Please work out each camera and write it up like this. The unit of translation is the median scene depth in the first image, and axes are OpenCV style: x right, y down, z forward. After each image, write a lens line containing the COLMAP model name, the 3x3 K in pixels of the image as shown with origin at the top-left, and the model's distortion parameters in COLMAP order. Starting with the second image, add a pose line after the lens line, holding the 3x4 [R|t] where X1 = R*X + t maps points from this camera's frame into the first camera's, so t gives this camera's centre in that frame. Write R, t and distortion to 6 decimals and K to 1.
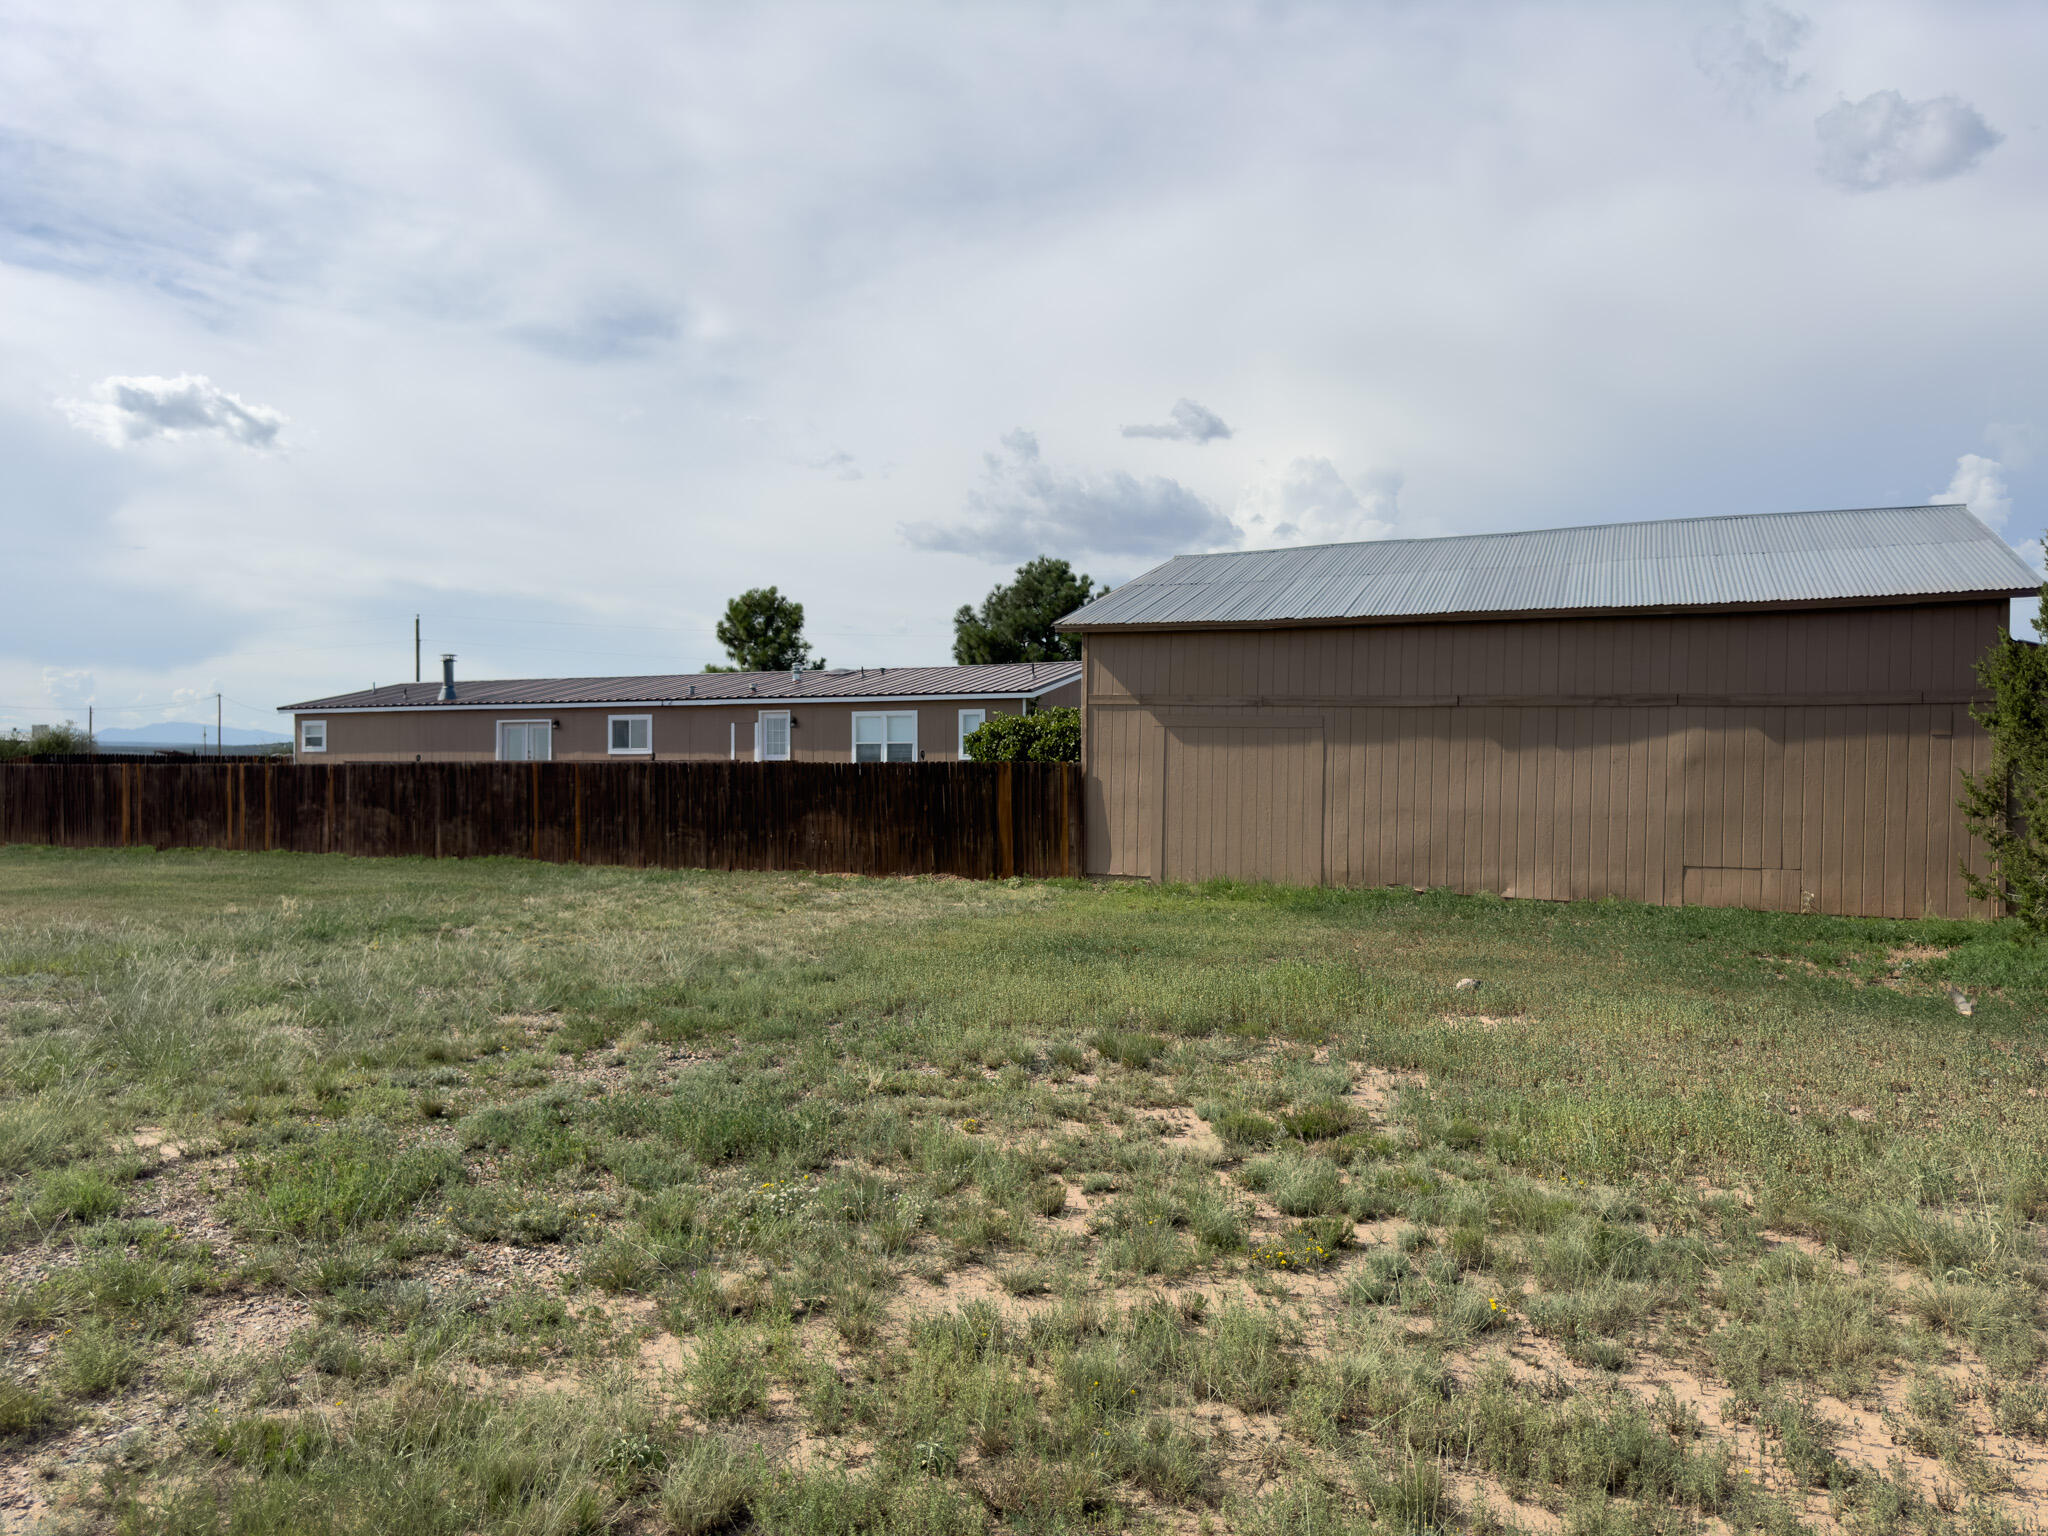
lens RADIAL K [[1451.1, 0, 1023.3], [0, 1451.1, 768.5], [0, 0, 1]] dist [-0.006004, -0.008502]
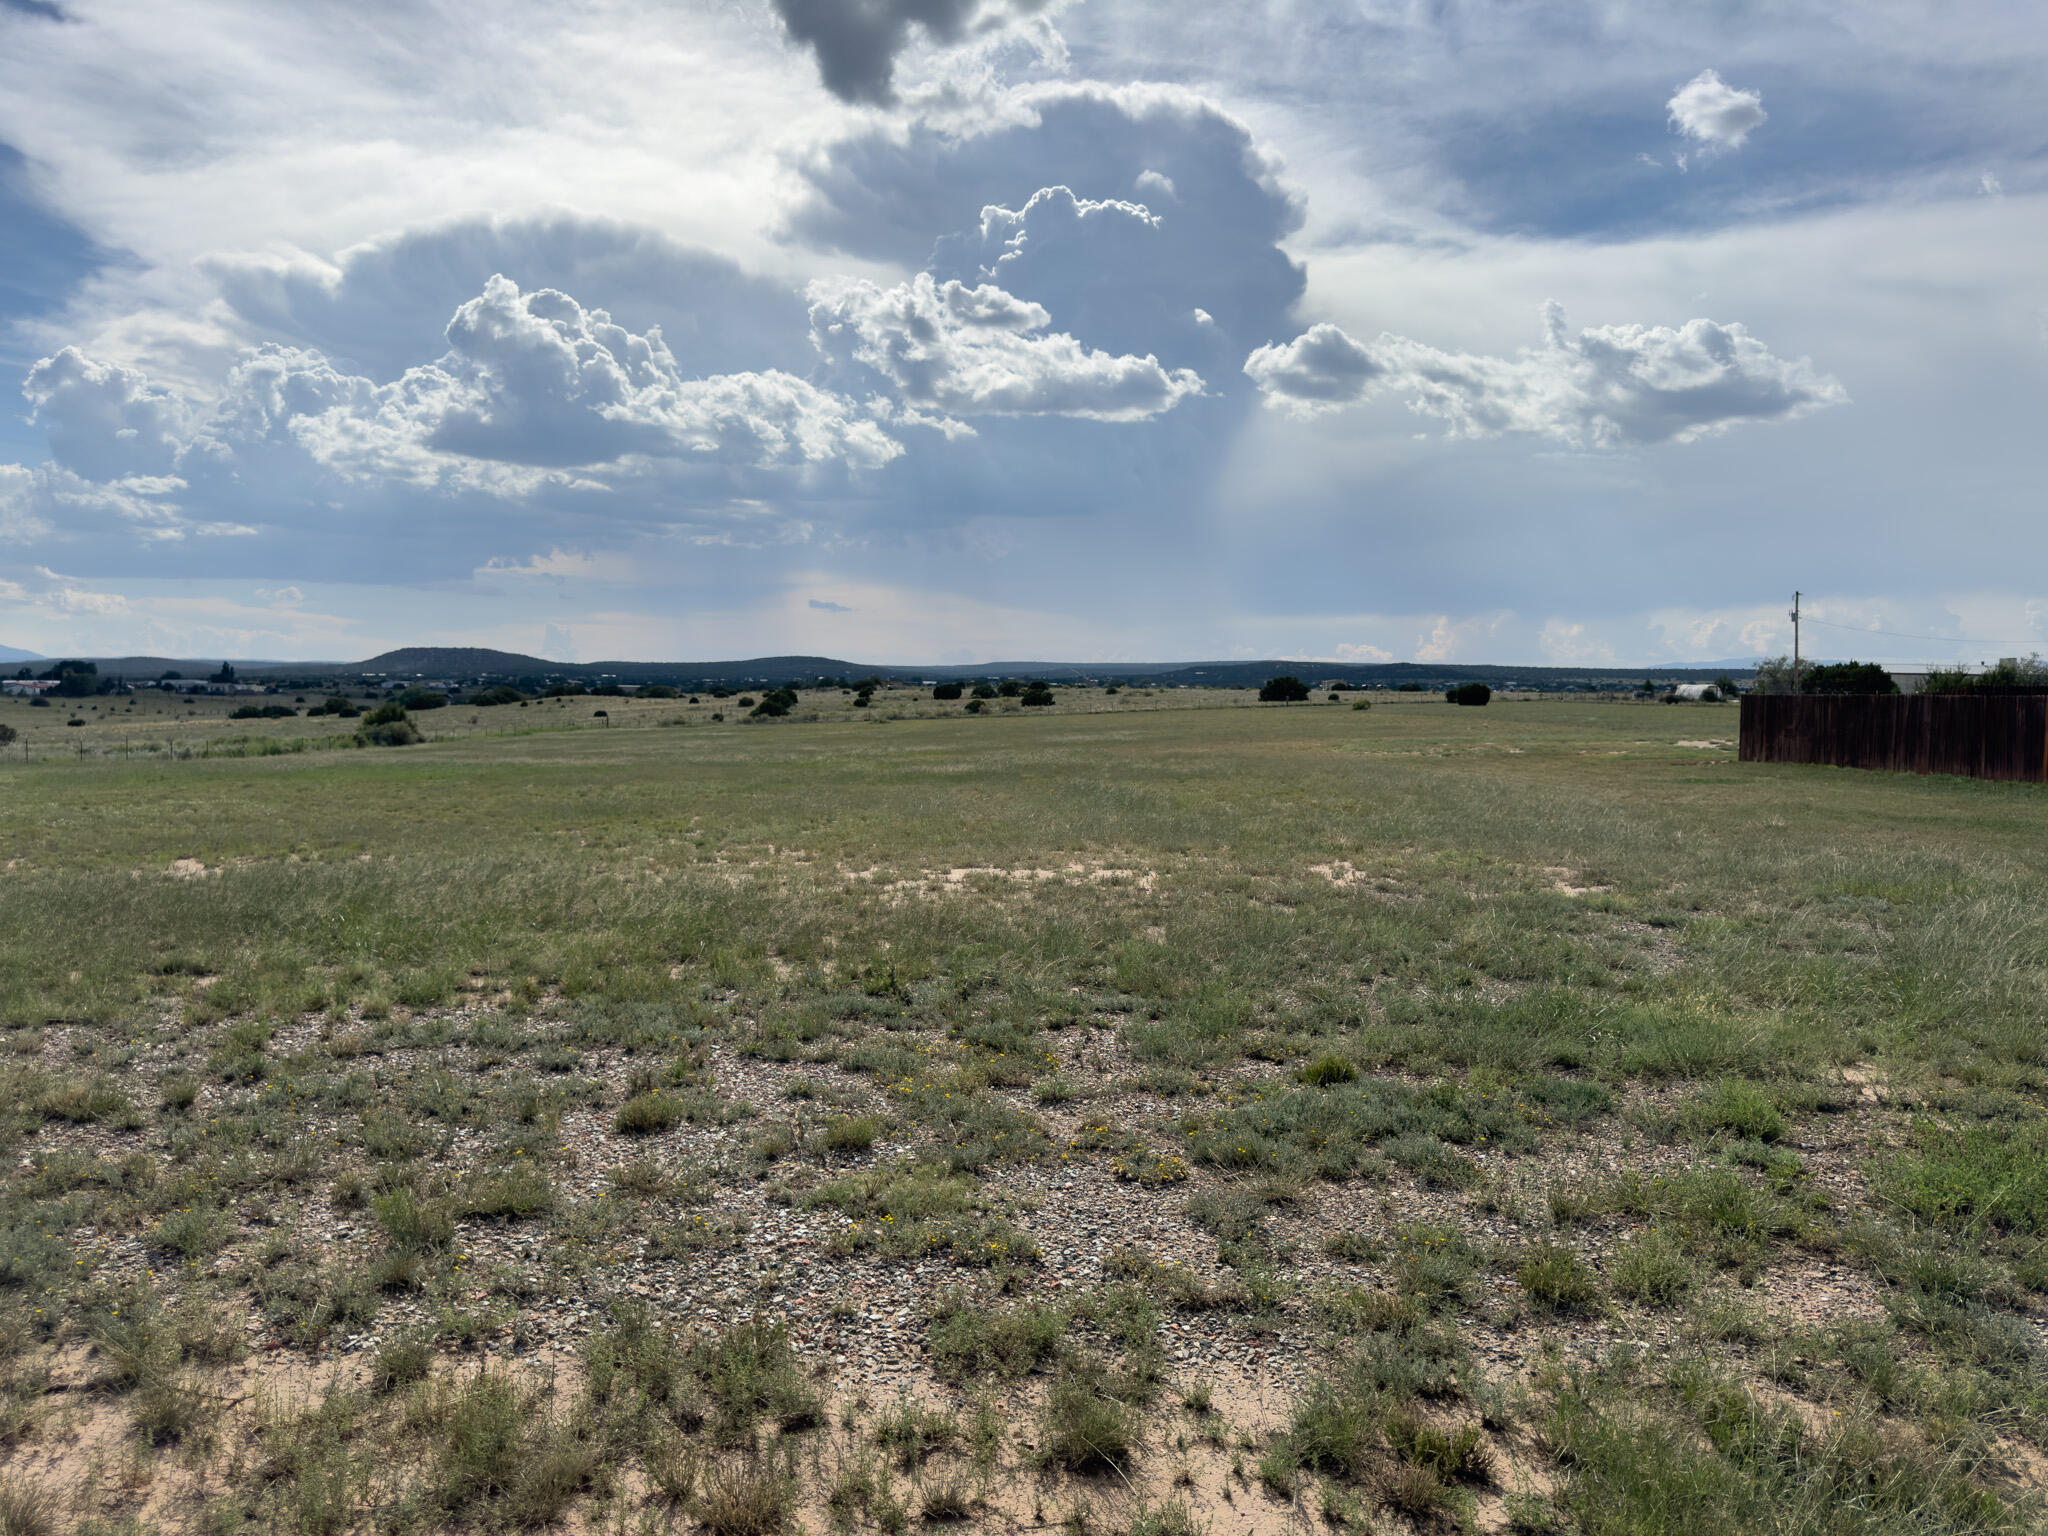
lens RADIAL K [[1451.1, 0, 1026.6], [0, 1451.1, 786.3], [0, 0, 1]] dist [-0.006004, -0.008502]
pose [[0.355352, 0.058857, -0.932878, 0.108490], [-0.006017, 0.998139, 0.060682, 0.014960], [0.934713, -0.015951, 0.355045, 0.204461]]
